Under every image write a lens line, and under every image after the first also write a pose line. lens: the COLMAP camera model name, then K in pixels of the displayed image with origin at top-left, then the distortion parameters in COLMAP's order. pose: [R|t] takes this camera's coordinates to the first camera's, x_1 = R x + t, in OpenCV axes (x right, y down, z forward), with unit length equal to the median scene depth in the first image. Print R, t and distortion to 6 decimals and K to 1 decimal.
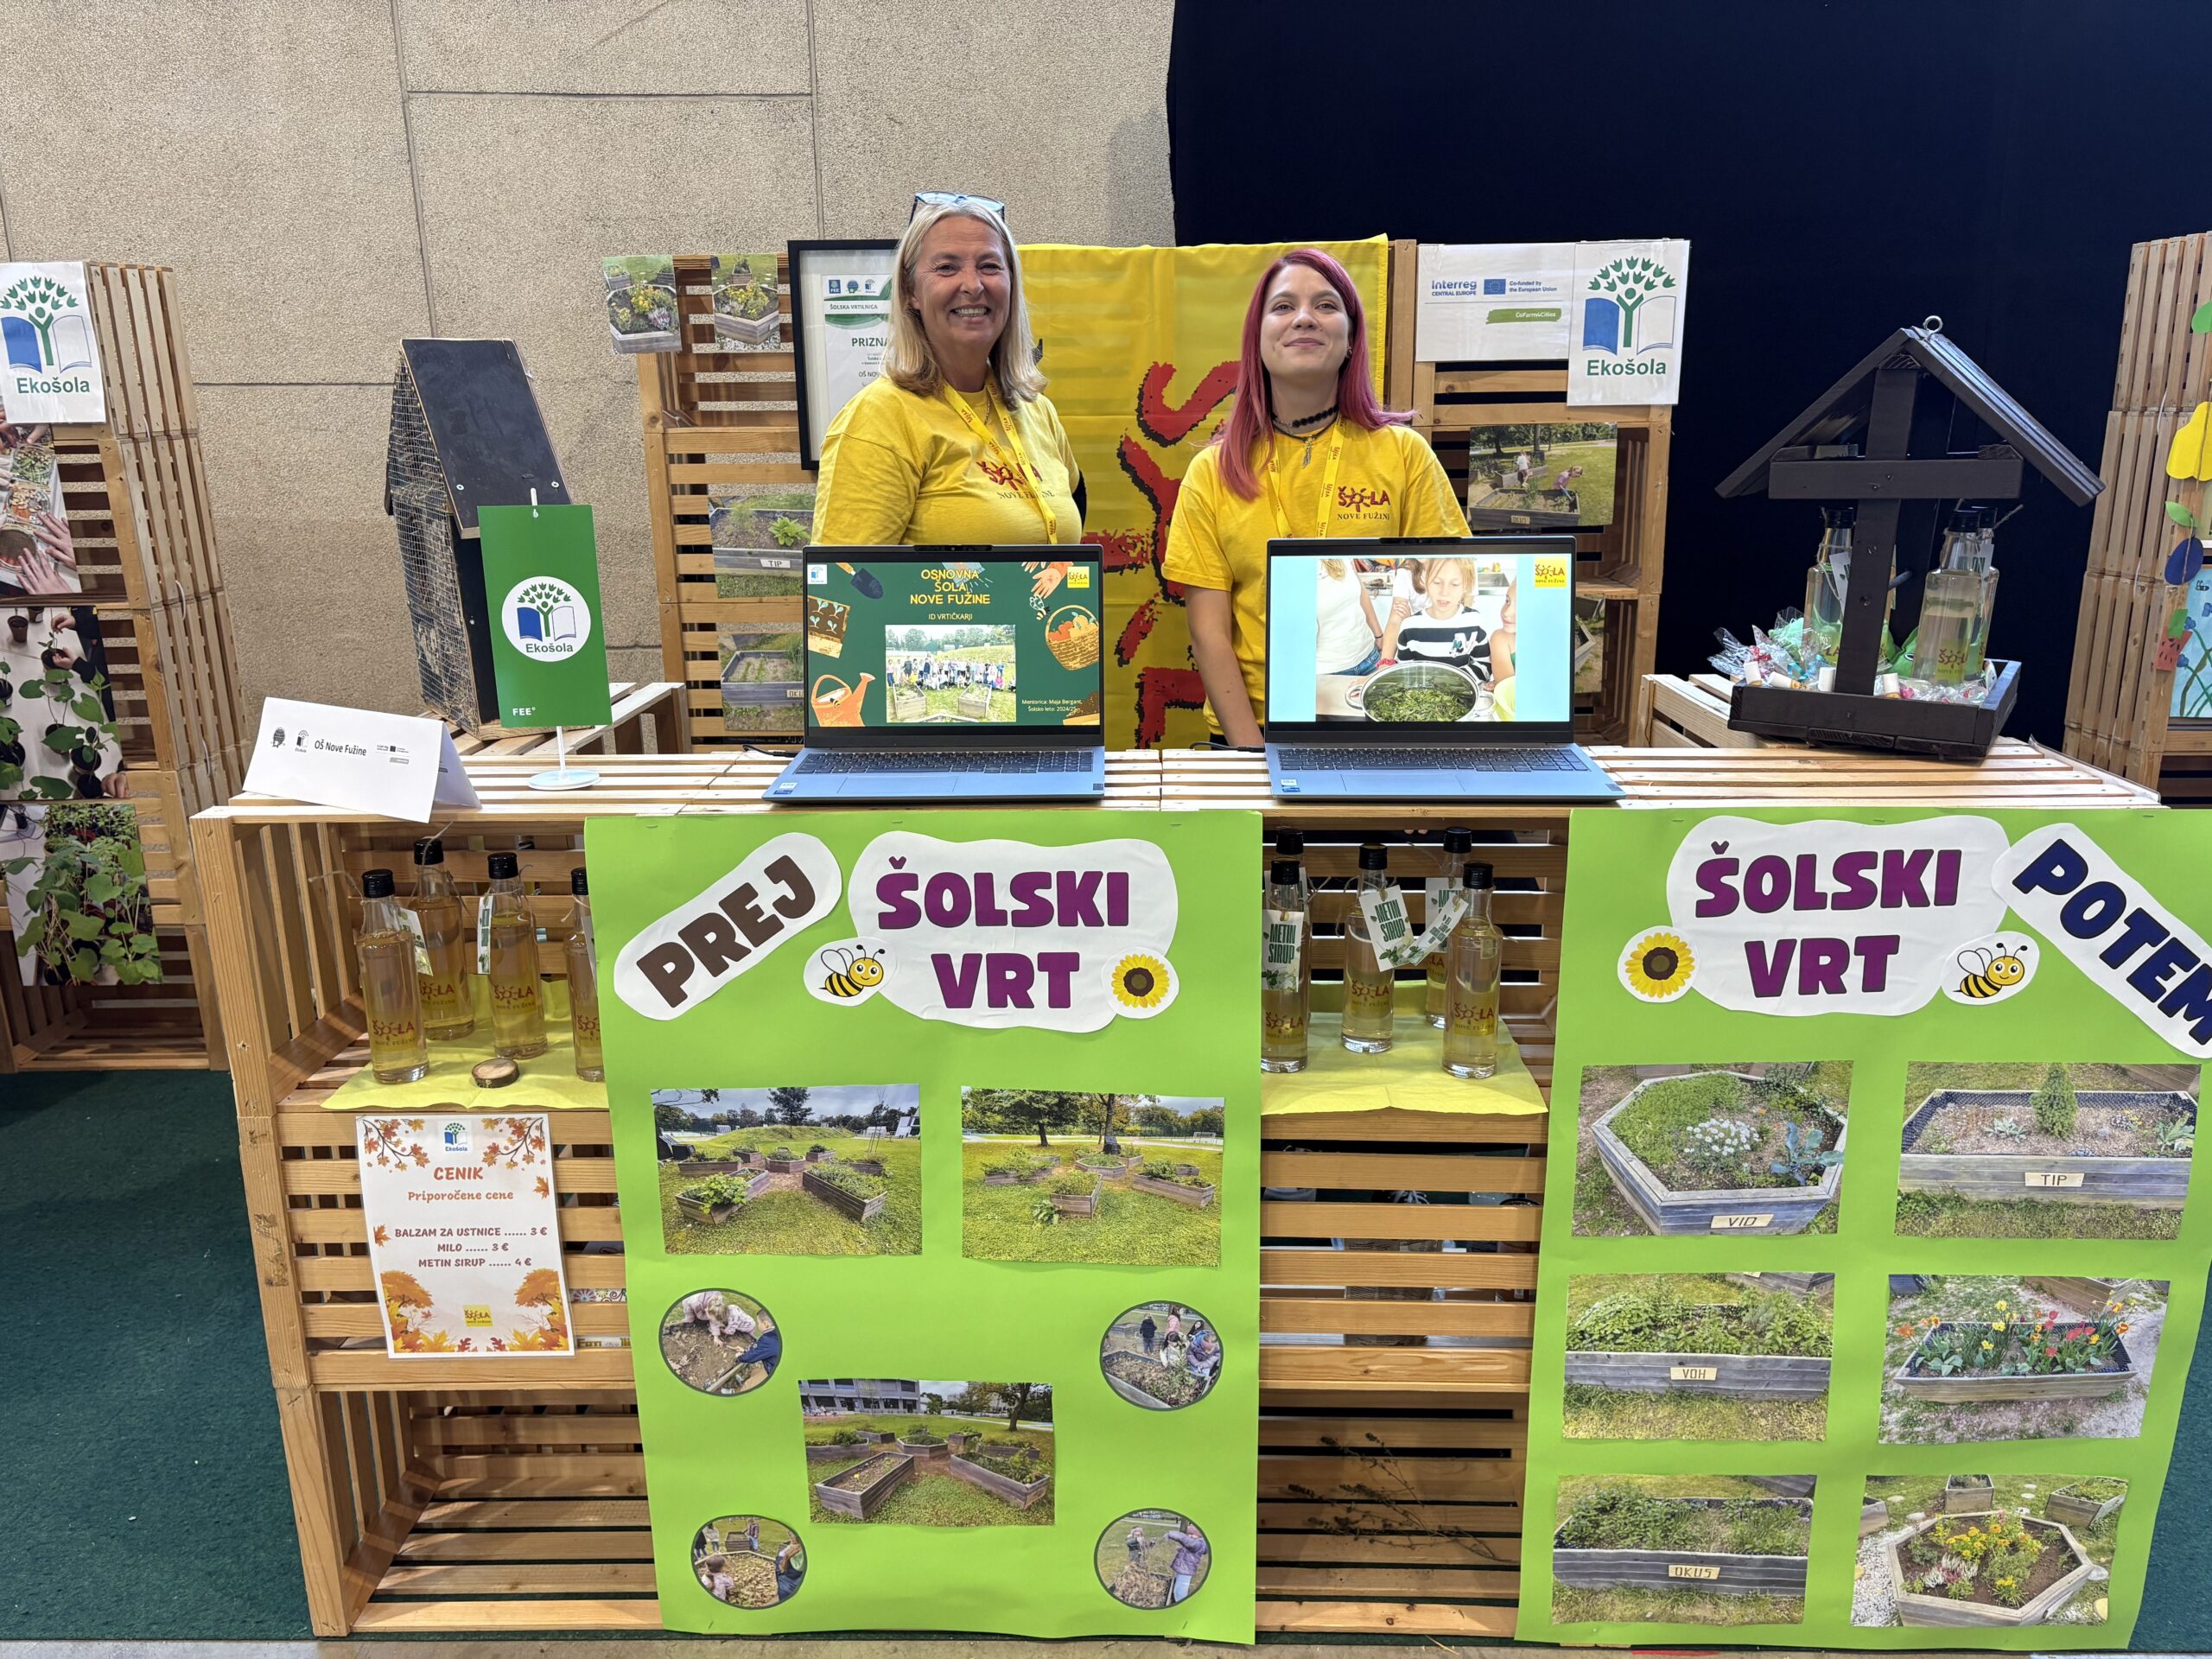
lens RADIAL K [[1652.4, 0, 1106.0], [0, 1652.4, 829.5], [0, 0, 1]] dist [0.013516, -0.004816]
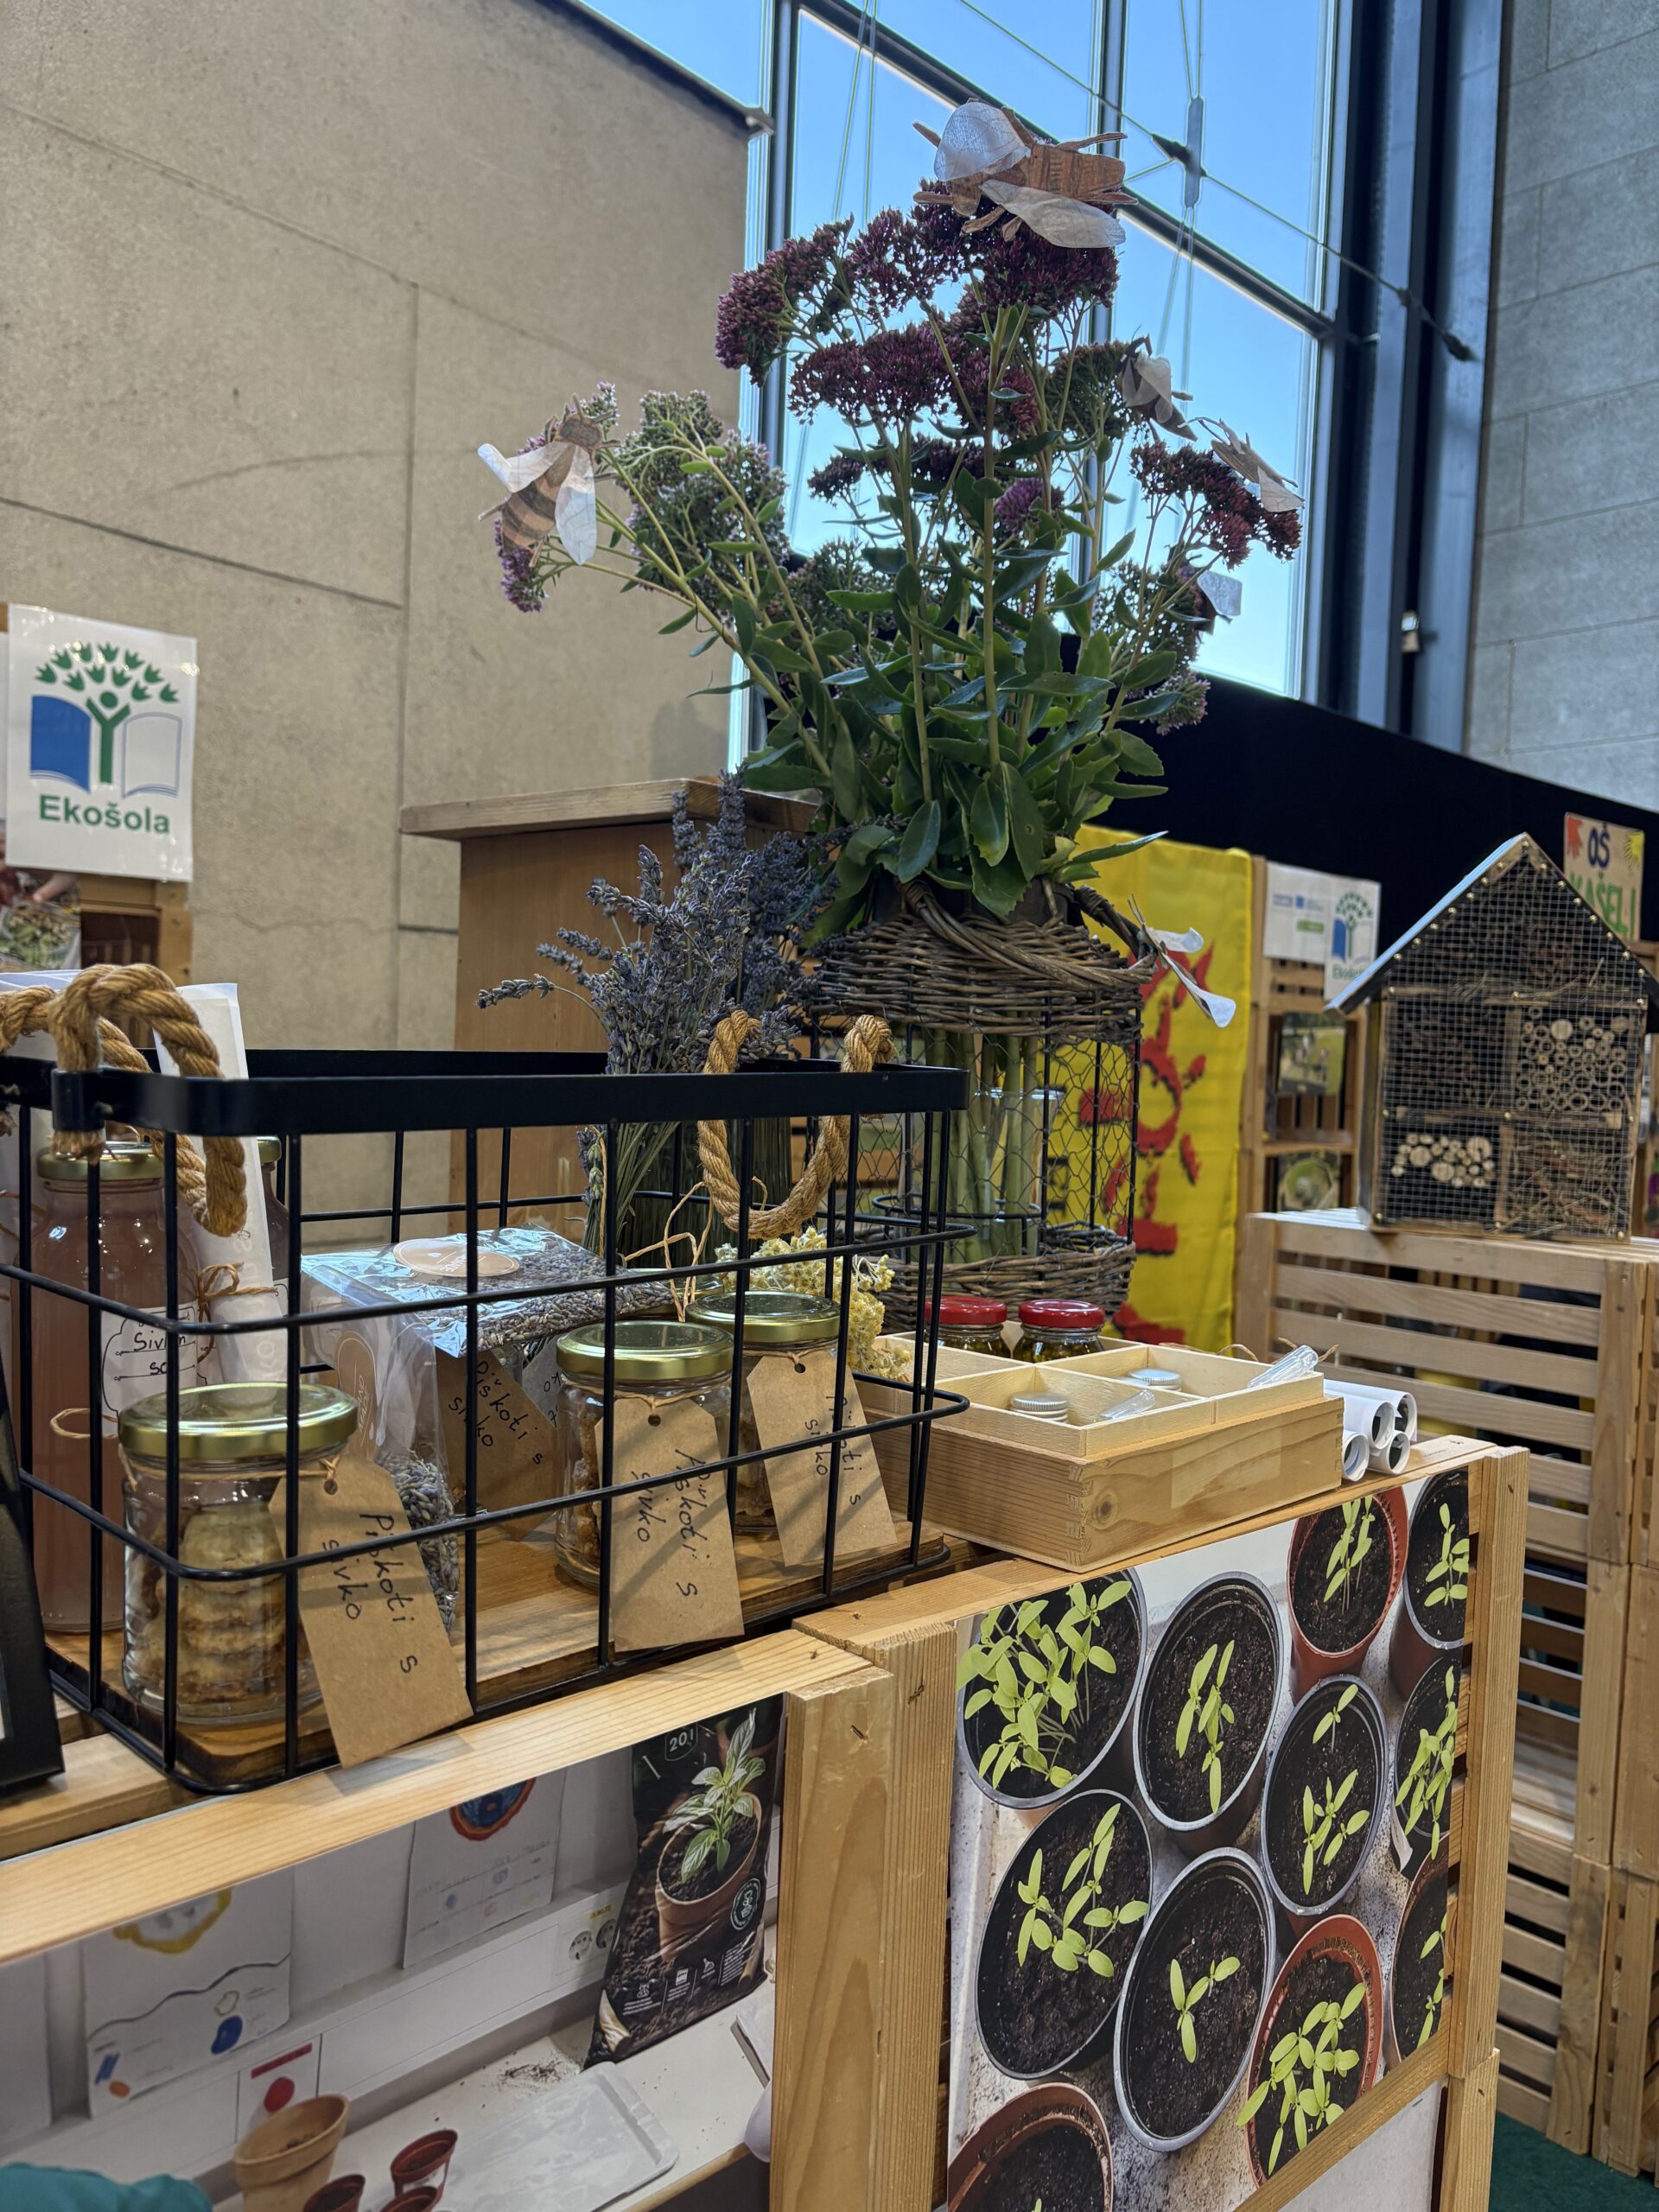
lens RADIAL K [[1652.4, 0, 829.5], [0, 1652.4, 1106.0], [0, 0, 1]] dist [0.013516, -0.004816]
pose [[0.709083, 0.016835, 0.704924, -0.864607], [0.132055, 0.978856, -0.156212, -0.031743], [-0.692649, 0.203856, 0.691867, 0.411746]]
